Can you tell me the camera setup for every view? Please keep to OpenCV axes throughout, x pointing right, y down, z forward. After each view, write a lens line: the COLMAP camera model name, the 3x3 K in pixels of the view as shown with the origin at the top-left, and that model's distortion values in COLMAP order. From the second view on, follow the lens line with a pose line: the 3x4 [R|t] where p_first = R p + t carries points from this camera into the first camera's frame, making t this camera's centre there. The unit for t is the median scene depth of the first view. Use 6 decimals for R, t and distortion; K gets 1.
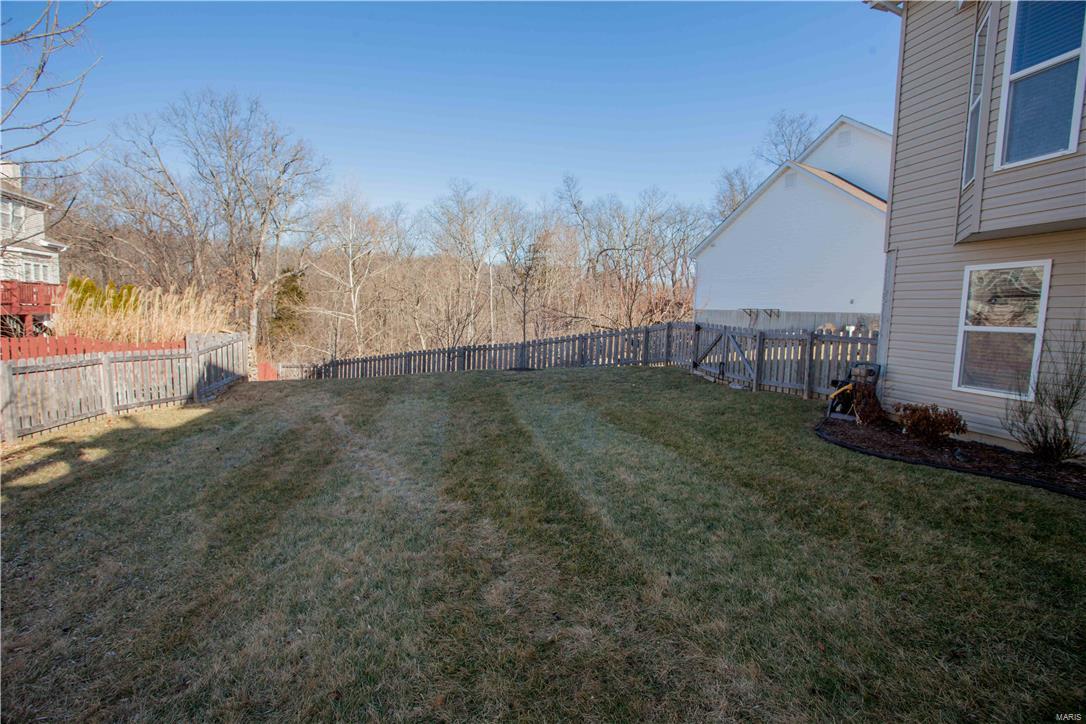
lens RADIAL K [[528.2, 0, 544.2], [0, 528.2, 365.2], [0, 0, 1]] dist [-0.068711, 0.028229]
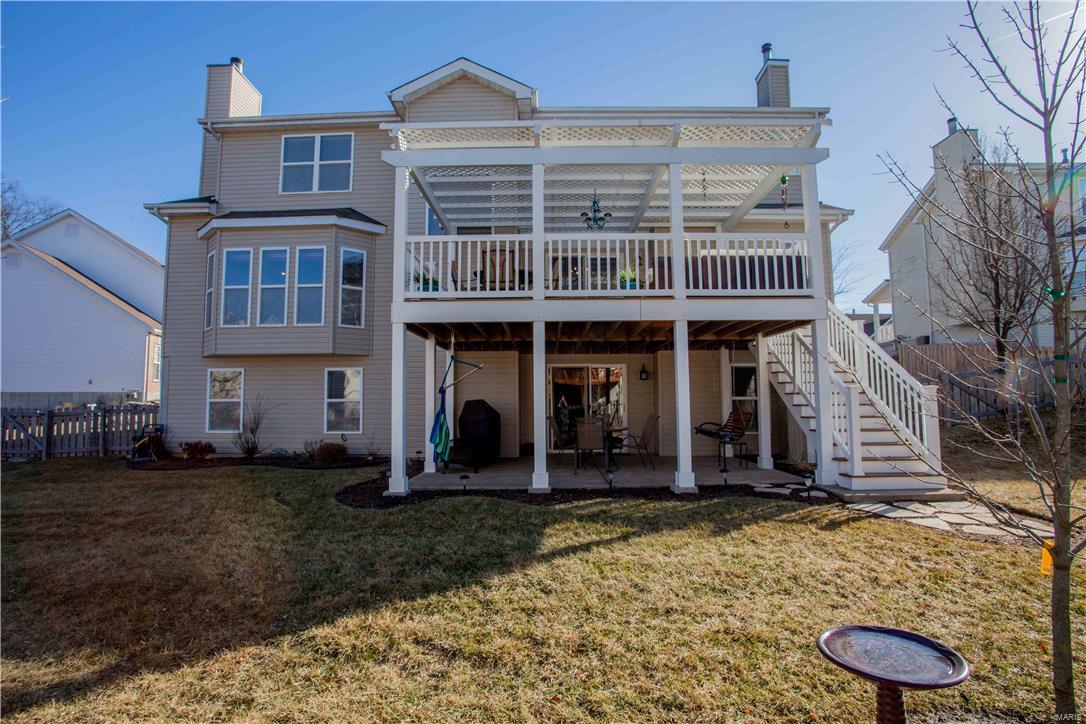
lens RADIAL K [[528.2, 0, 535.0], [0, 528.2, 356.8], [0, 0, 1]] dist [-0.068711, 0.028229]
pose [[0.259666, 0.044805, 0.964659, -0.518541], [0.112923, 0.990661, -0.076409, 0.036075], [-0.959073, 0.128773, 0.252182, -0.483298]]
